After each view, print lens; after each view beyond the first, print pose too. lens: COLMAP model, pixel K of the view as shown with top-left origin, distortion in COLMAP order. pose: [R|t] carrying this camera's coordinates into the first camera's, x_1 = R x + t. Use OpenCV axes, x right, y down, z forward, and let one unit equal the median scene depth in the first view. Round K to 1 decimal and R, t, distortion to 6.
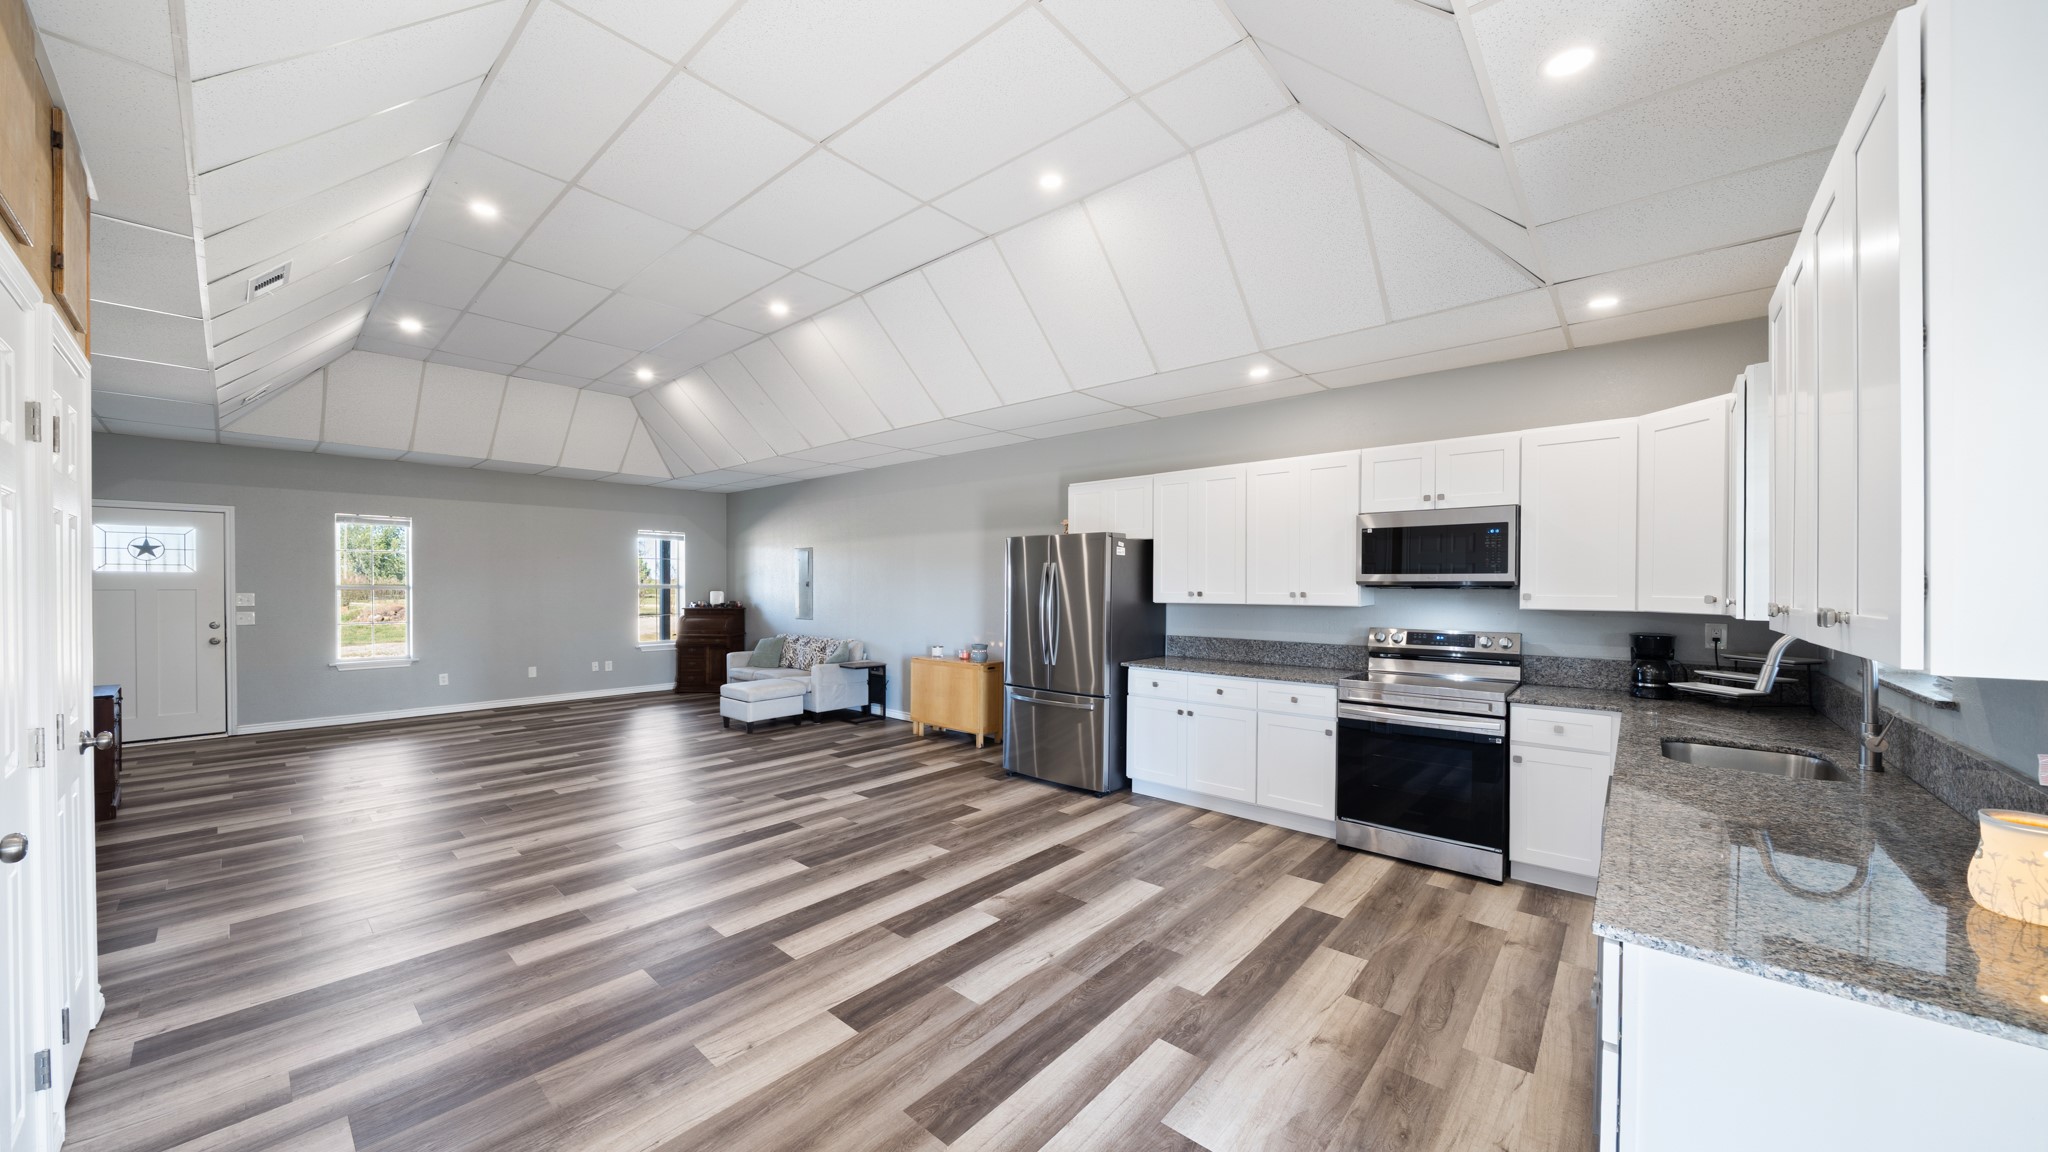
lens RADIAL K [[708.3, 0, 1022.2], [0, 708.3, 592.7], [0, 0, 1]] dist [-0.005499, -0.000134]
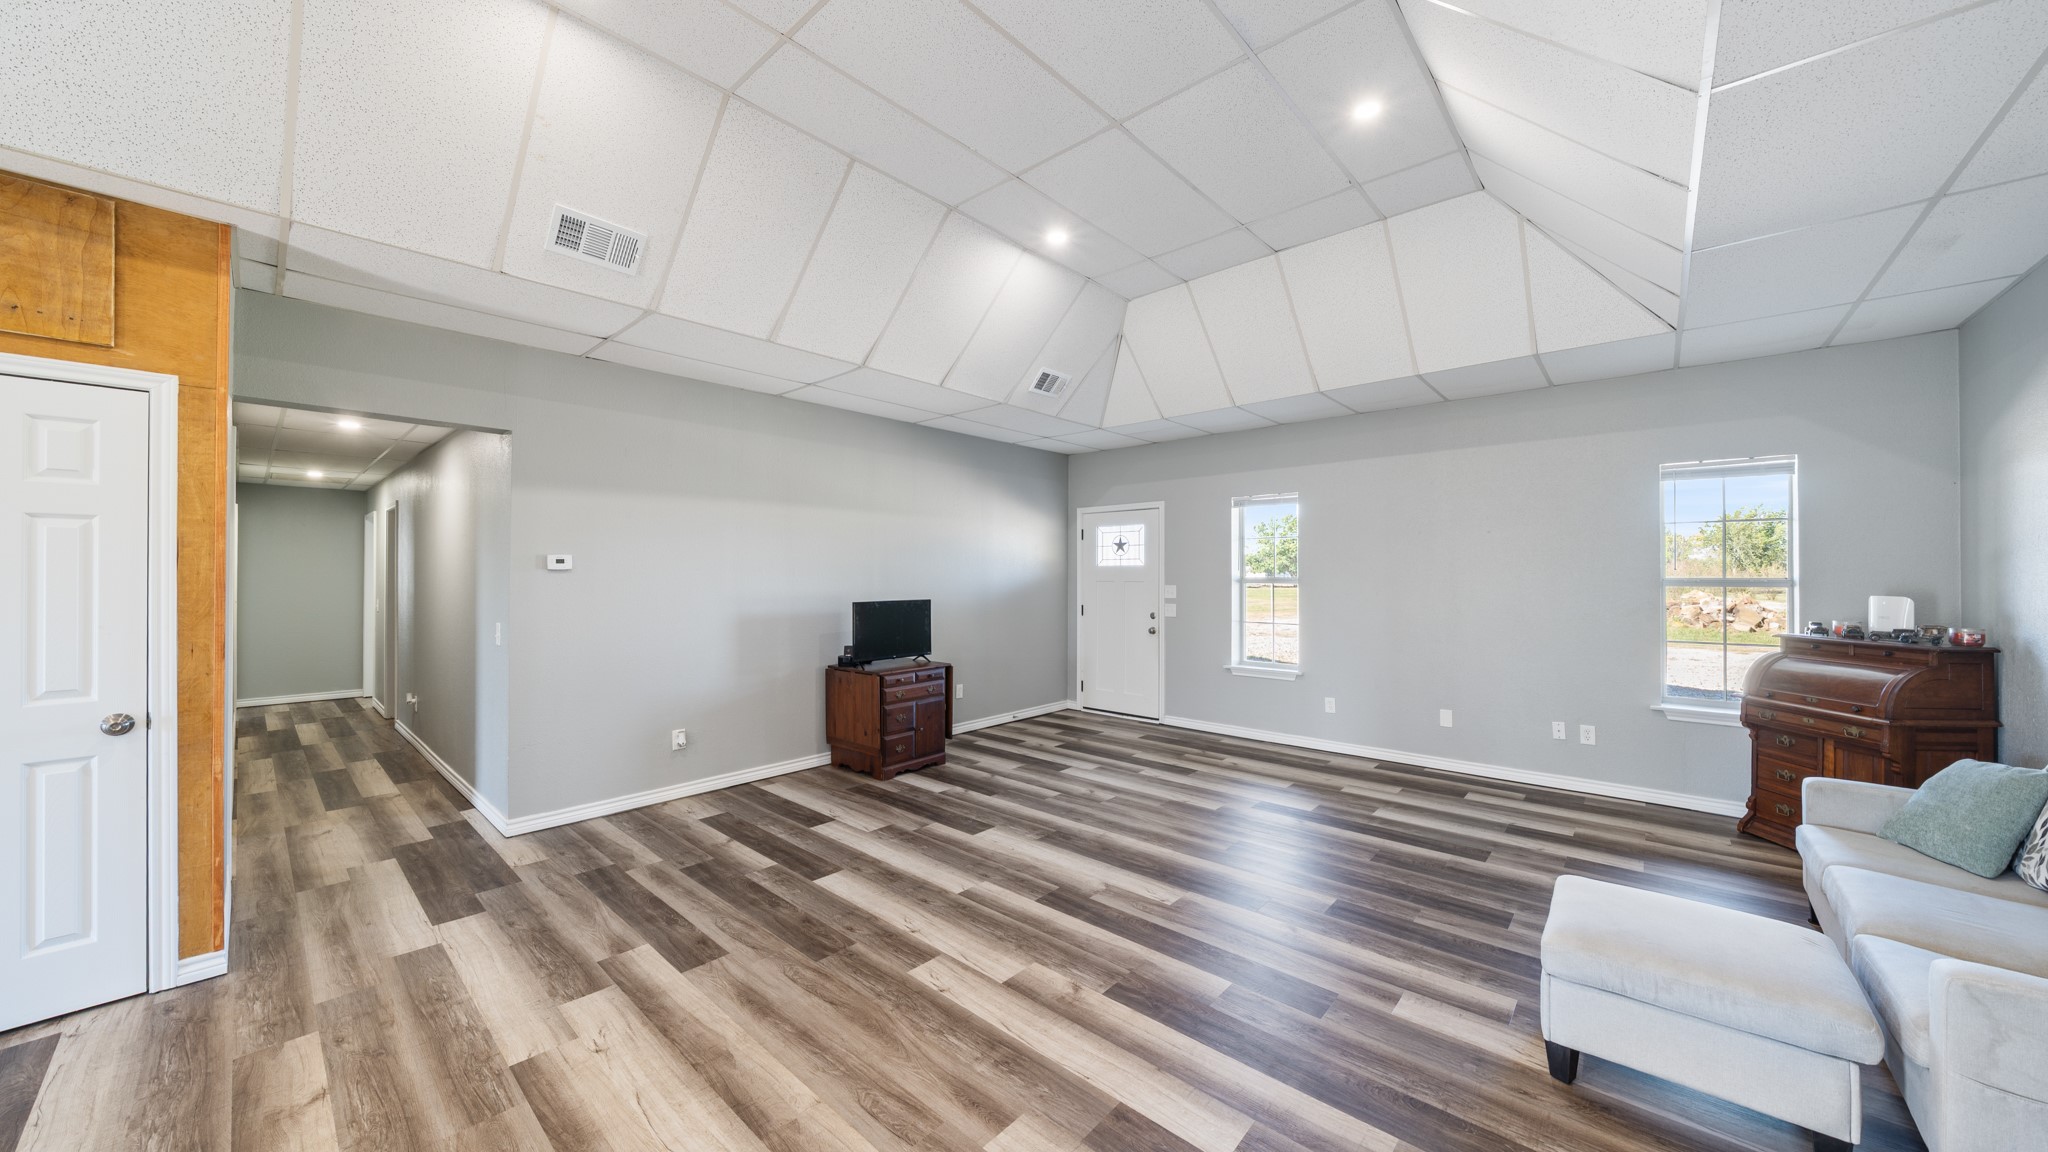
lens RADIAL K [[708.3, 0, 1018.0], [0, 708.3, 571.8], [0, 0, 1]] dist [-0.005499, -0.000134]
pose [[-0.004363, -0.005791, -0.999974, -0.079173], [-0.011818, 0.999914, -0.005739, -0.009664], [0.999921, 0.011793, -0.004431, 0.715762]]
